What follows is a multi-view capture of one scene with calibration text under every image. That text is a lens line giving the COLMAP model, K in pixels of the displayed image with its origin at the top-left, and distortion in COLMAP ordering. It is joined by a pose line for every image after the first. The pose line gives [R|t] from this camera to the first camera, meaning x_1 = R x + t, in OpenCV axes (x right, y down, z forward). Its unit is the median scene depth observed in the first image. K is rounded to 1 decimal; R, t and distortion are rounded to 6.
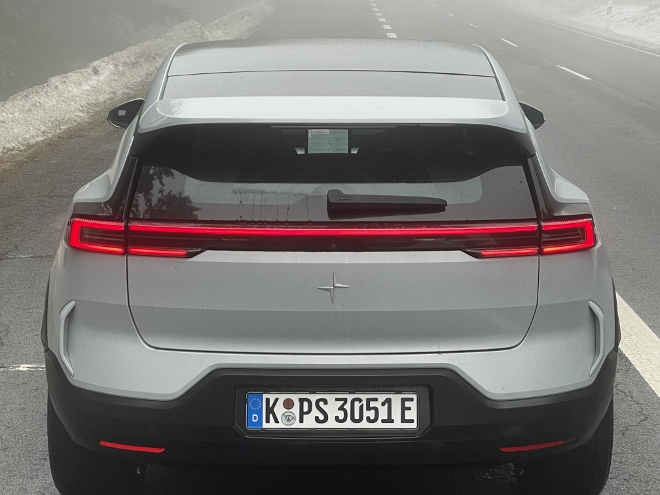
lens RADIAL K [[1518.5, 0, 330.2], [0, 1518.5, 247.1], [0, 0, 1]] dist [-0.004972, 0.000000]
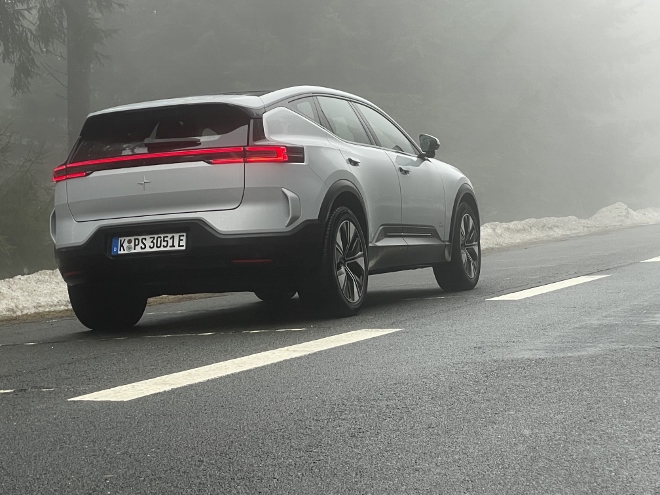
lens RADIAL K [[1518.5, 0, 329.6], [0, 1518.5, 247.8], [0, 0, 1]] dist [-0.004972, 0.000000]
pose [[0.929433, -0.068004, -0.362670, 0.979615], [0.012794, 0.988219, -0.152513, 0.431999], [0.368769, 0.137110, 0.919353, -0.807819]]
